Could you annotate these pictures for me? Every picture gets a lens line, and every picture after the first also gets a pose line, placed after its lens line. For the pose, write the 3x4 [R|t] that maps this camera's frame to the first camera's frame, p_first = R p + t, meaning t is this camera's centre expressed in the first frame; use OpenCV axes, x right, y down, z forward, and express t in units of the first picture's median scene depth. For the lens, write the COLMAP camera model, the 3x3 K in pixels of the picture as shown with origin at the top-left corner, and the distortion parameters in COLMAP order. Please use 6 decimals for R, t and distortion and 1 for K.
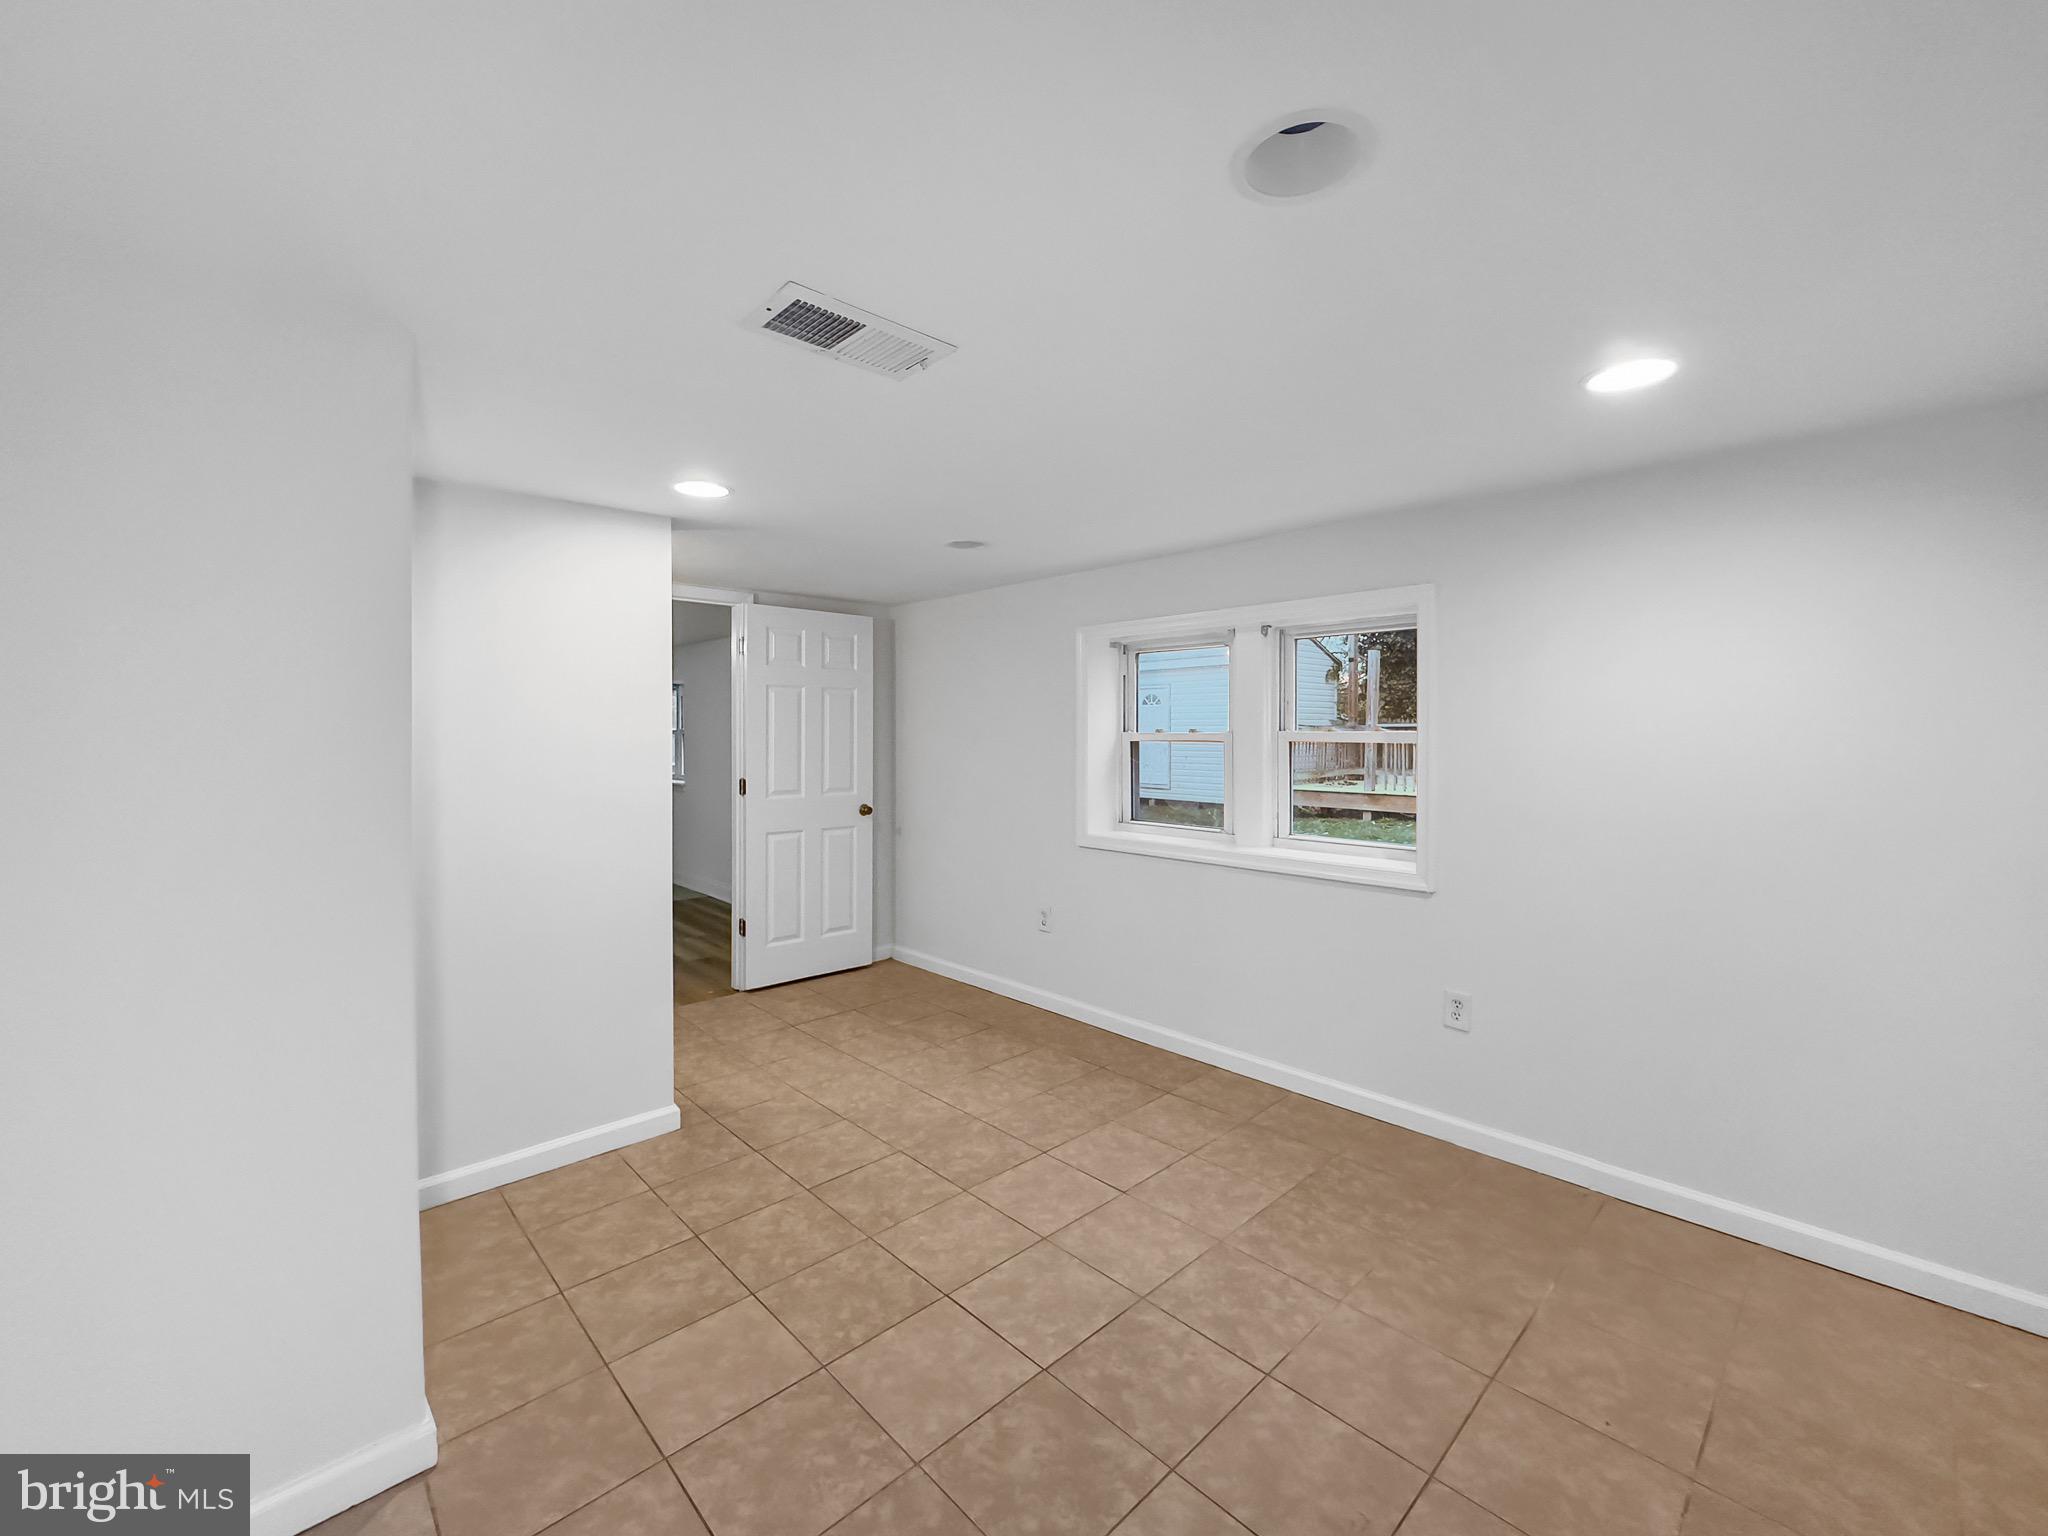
lens RADIAL K [[844.3, 0, 1026.0], [0, 844.3, 738.8], [0, 0, 1]] dist [-0.001361, -0.000140]
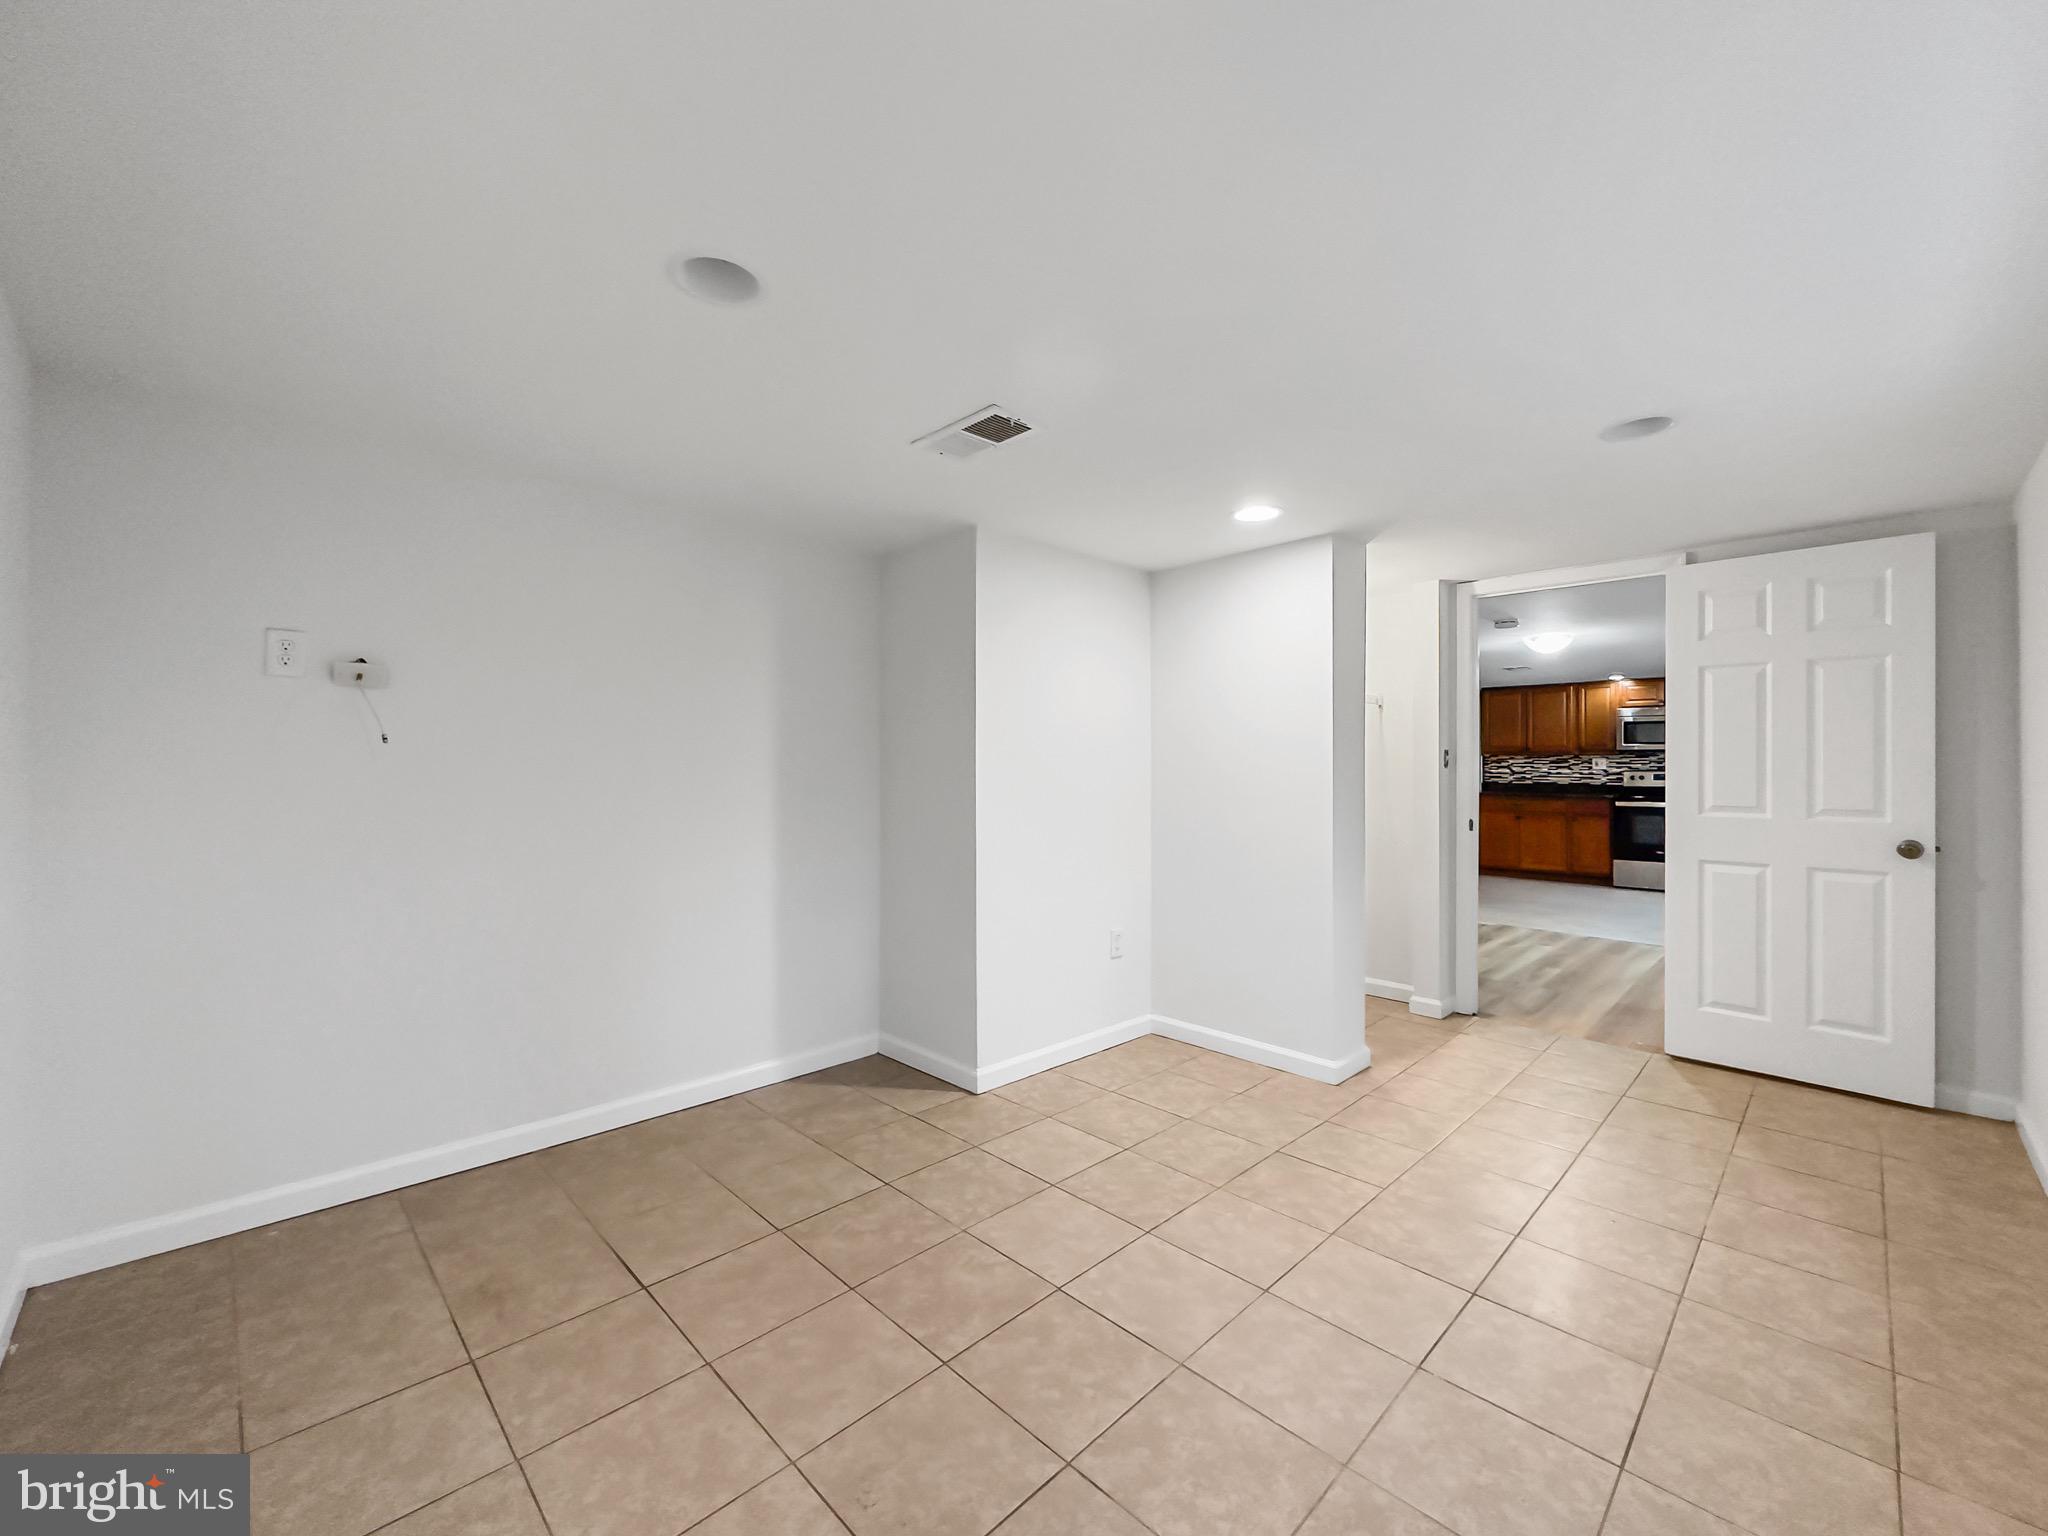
lens RADIAL K [[825.9, 0, 1024.5], [0, 825.9, 766.8], [0, 0, 1]] dist [-0.001988, -0.000090]
pose [[0.017434, -0.003021, -0.999843, 0.762623], [-0.011444, 0.999929, -0.003221, 0.064812], [0.999783, 0.011499, 0.017398, 0.664453]]
